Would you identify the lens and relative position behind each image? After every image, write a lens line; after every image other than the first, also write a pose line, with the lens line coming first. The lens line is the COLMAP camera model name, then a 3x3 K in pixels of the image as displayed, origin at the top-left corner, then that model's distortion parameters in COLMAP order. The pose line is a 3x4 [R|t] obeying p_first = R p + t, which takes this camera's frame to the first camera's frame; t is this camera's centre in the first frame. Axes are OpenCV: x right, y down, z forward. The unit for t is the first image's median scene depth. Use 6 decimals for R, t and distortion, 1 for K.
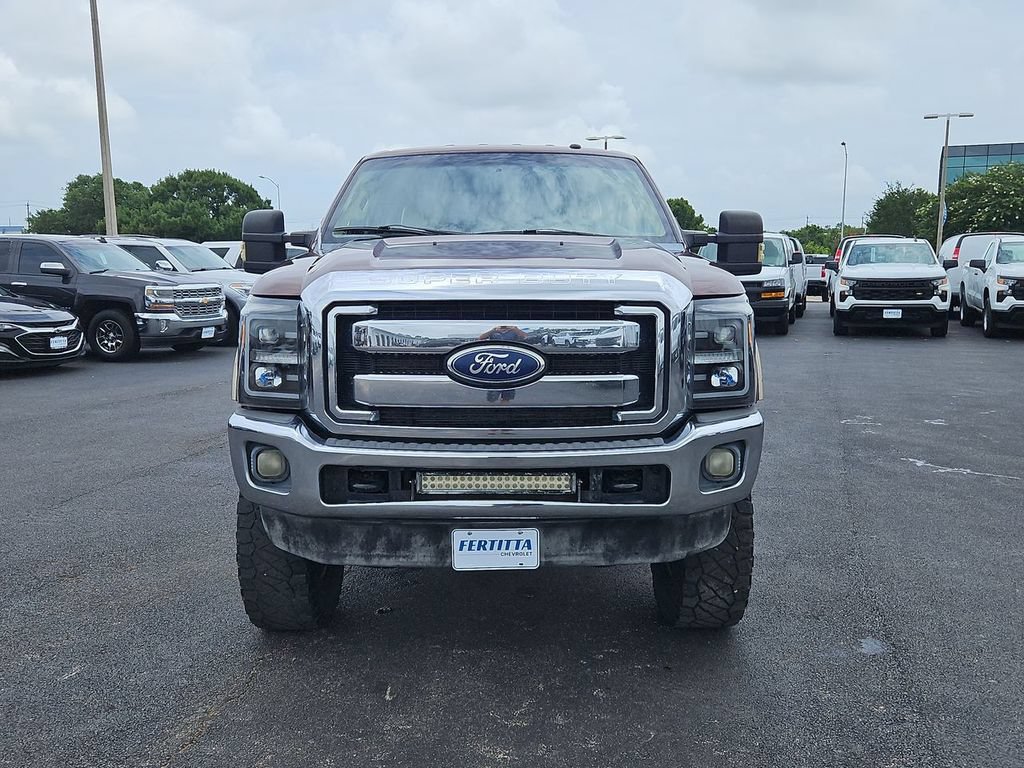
lens RADIAL K [[997.5, 0, 512.0], [0, 997.5, 384.0], [0, 0, 1]] dist [0.063984, -0.014286]
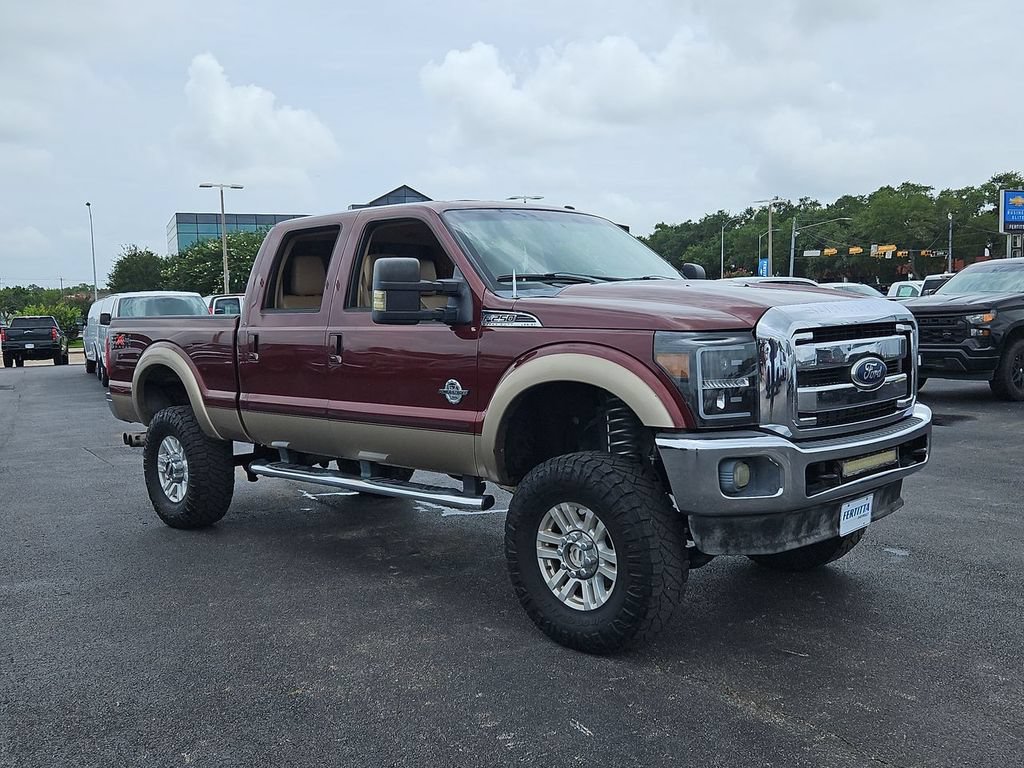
lens RADIAL K [[997.5, 0, 512.0], [0, 997.5, 384.0], [0, 0, 1]] dist [0.063984, -0.014286]
pose [[0.702221, -0.075023, 0.707995, -1.223820], [0.118023, 0.992940, -0.011842, -0.041176], [-0.702108, 0.091875, 0.706118, 0.362230]]
